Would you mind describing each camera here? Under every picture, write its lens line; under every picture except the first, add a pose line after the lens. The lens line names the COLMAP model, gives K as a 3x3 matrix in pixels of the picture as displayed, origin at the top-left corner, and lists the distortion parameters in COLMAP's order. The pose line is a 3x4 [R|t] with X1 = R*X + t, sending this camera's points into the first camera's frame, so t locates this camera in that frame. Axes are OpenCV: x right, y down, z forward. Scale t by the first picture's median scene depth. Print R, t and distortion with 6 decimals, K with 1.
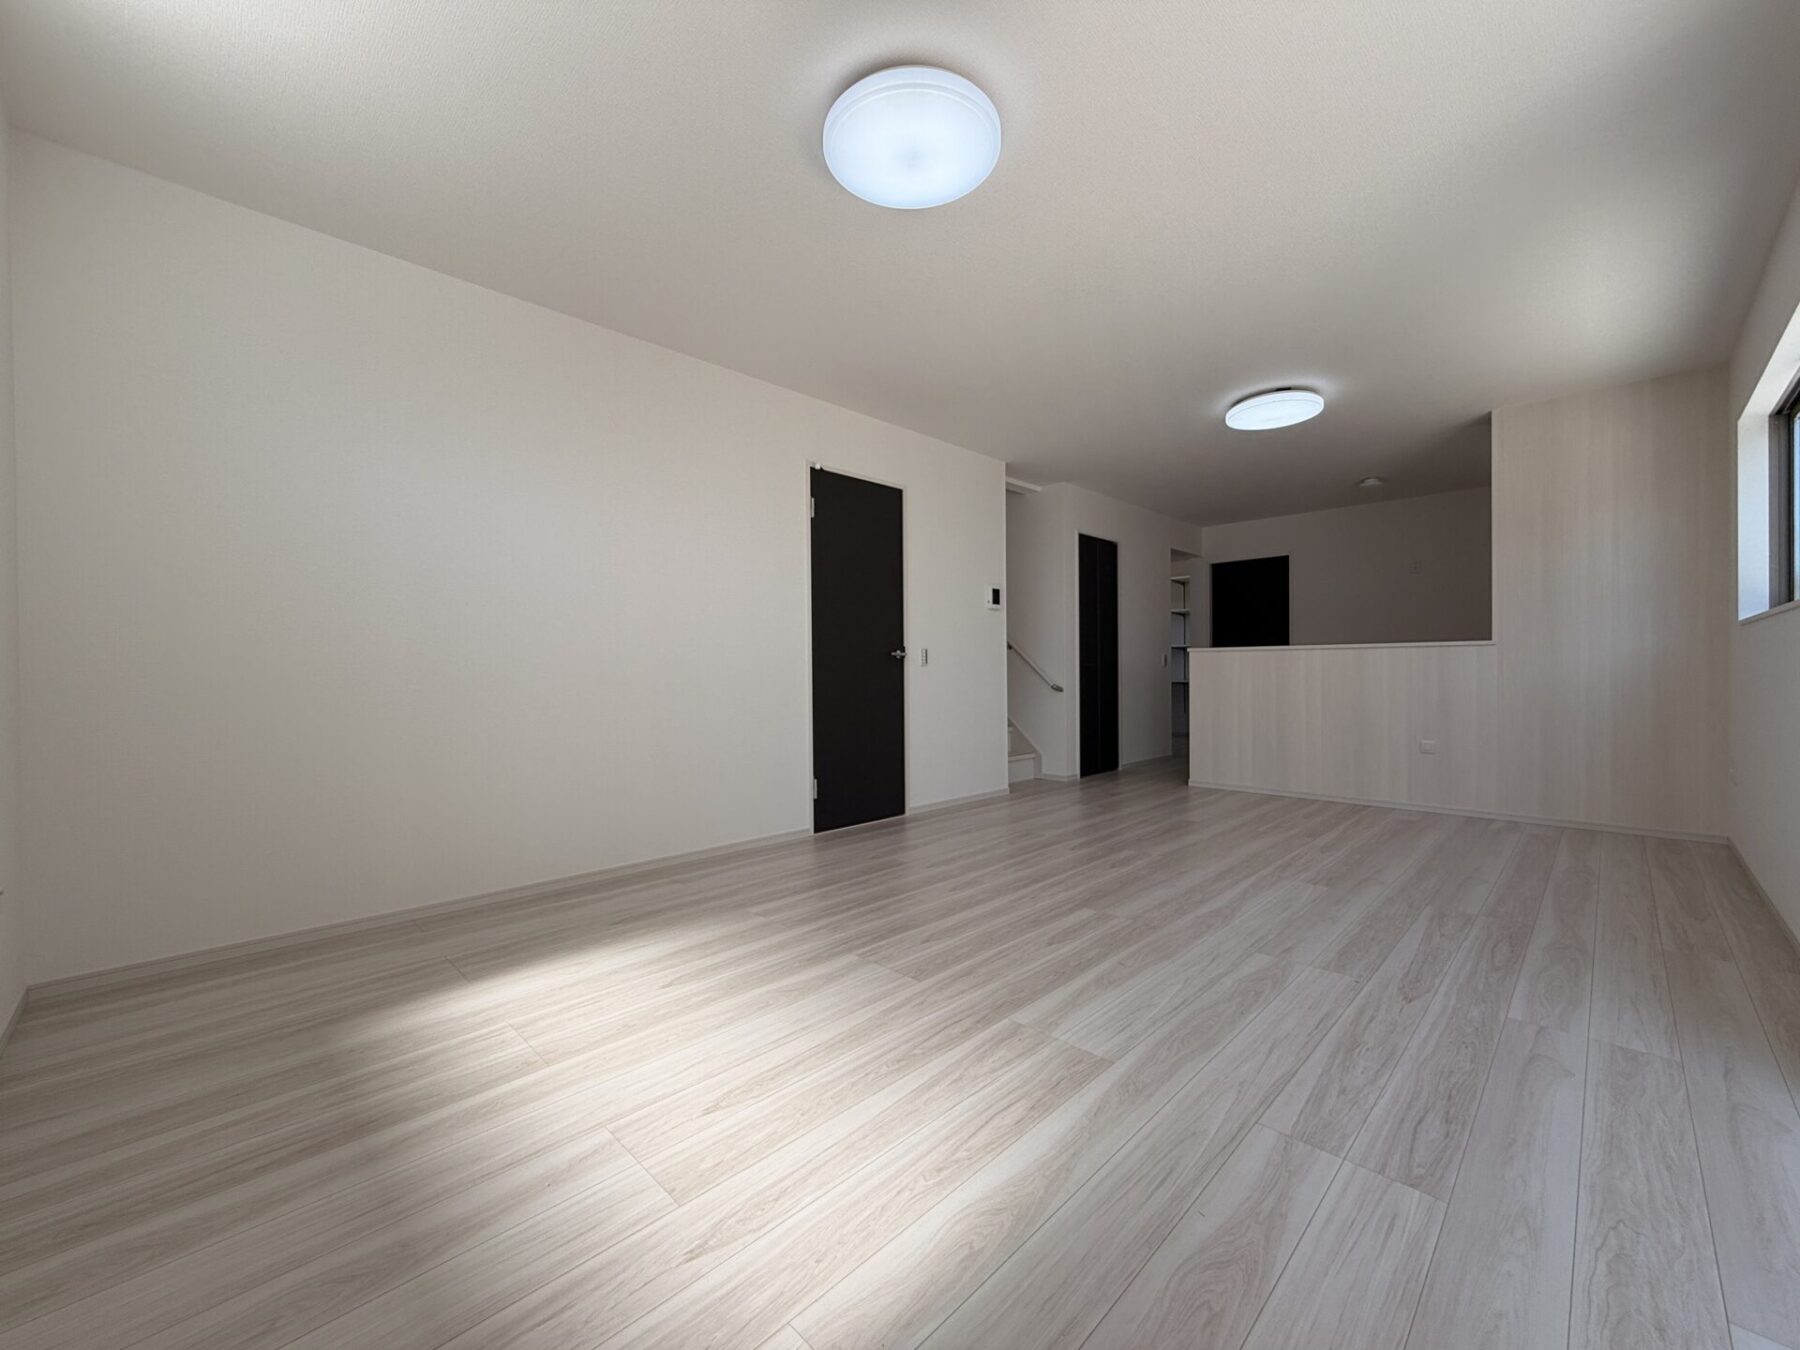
lens RADIAL K [[707.5, 0, 900.0], [0, 707.5, 675.0], [0, 0, 1]] dist [0.003427, 0.000385]
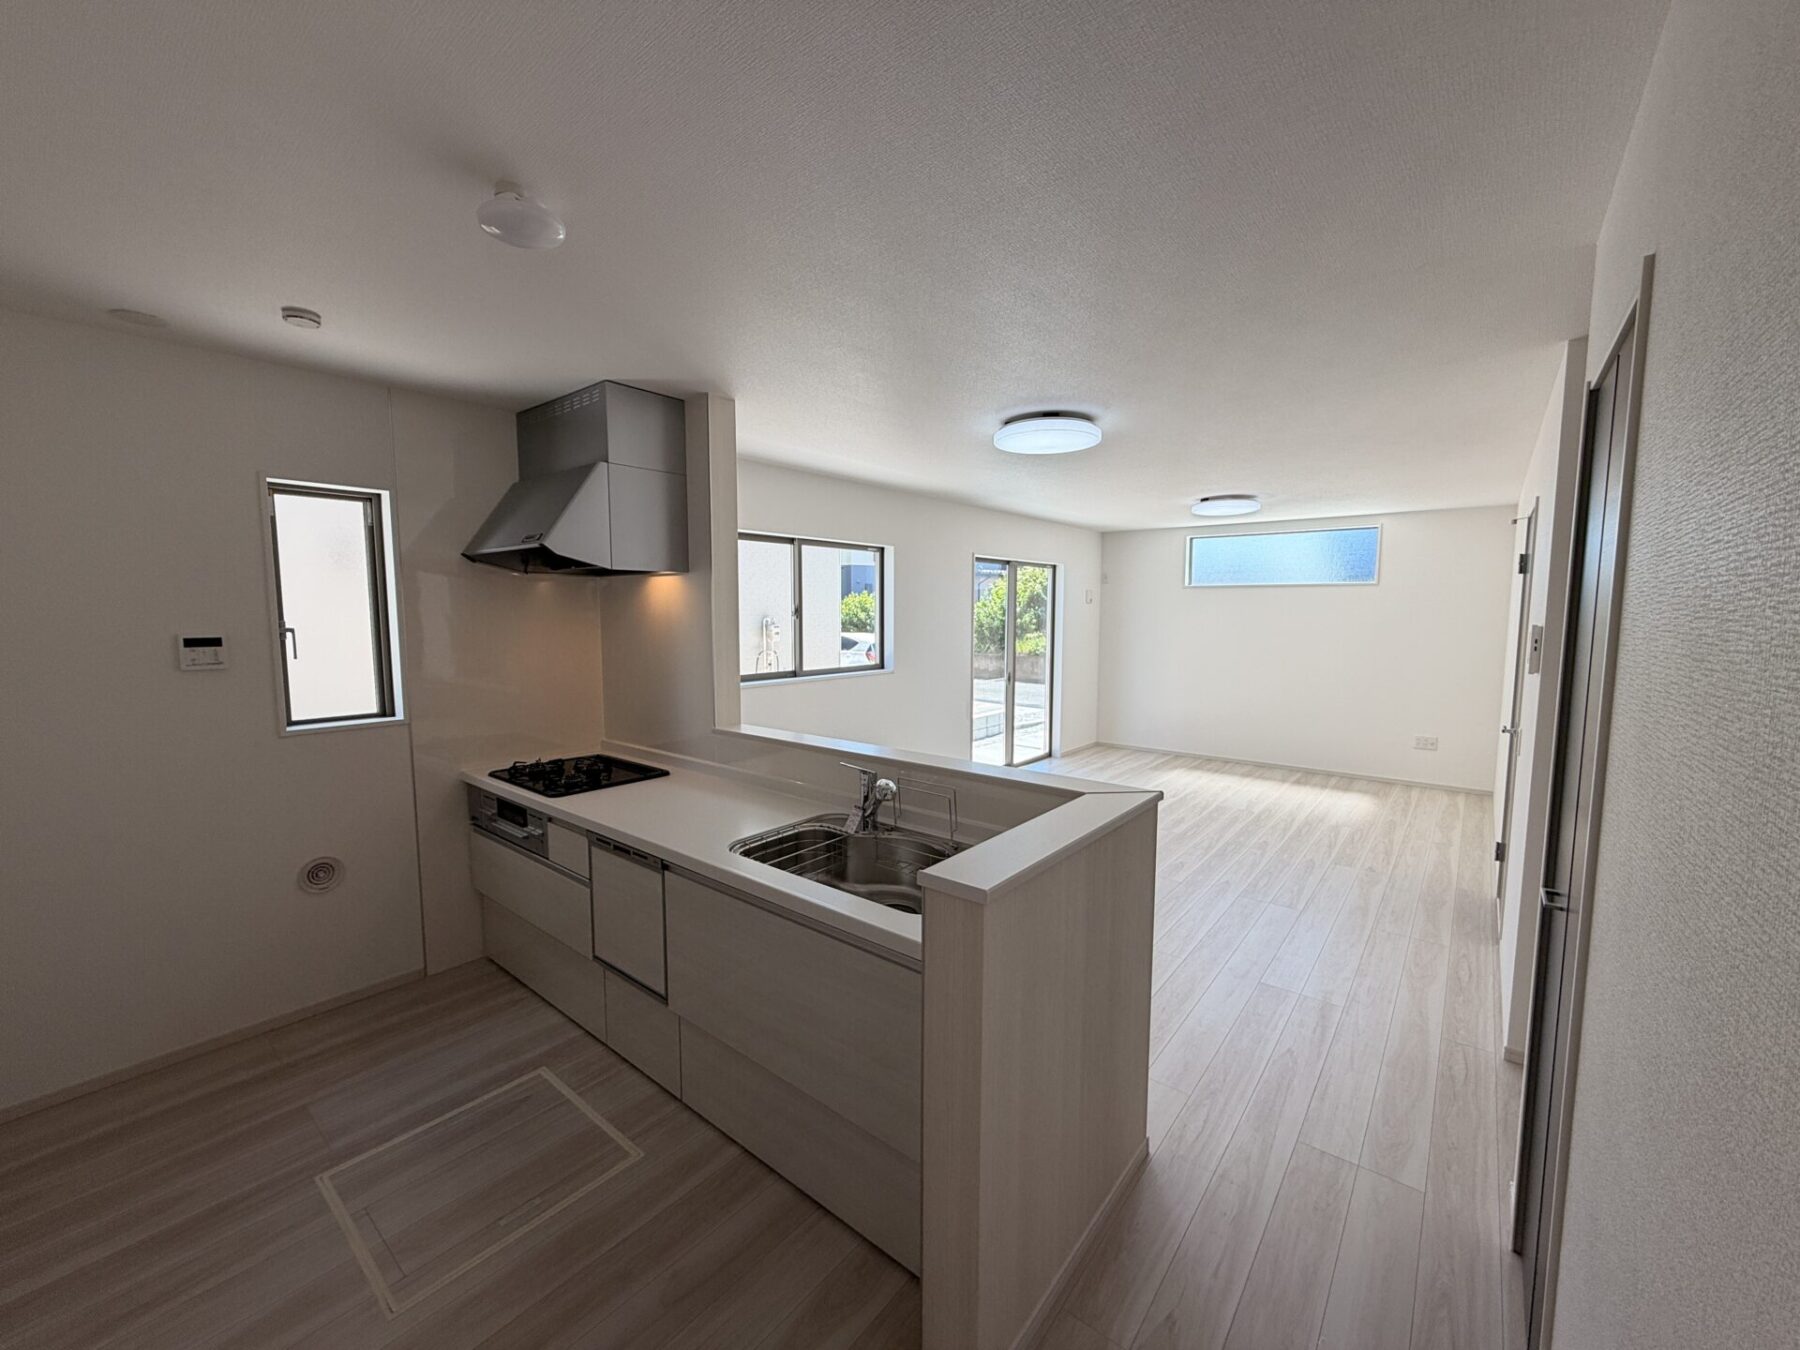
lens RADIAL K [[707.5, 0, 900.0], [0, 707.5, 675.0], [0, 0, 1]] dist [0.003427, 0.000385]
pose [[-0.995115, 0.015949, -0.097425, 1.080239], [0.006041, 0.994852, 0.101159, -0.254781], [0.098537, 0.100076, -0.990088, 2.528244]]
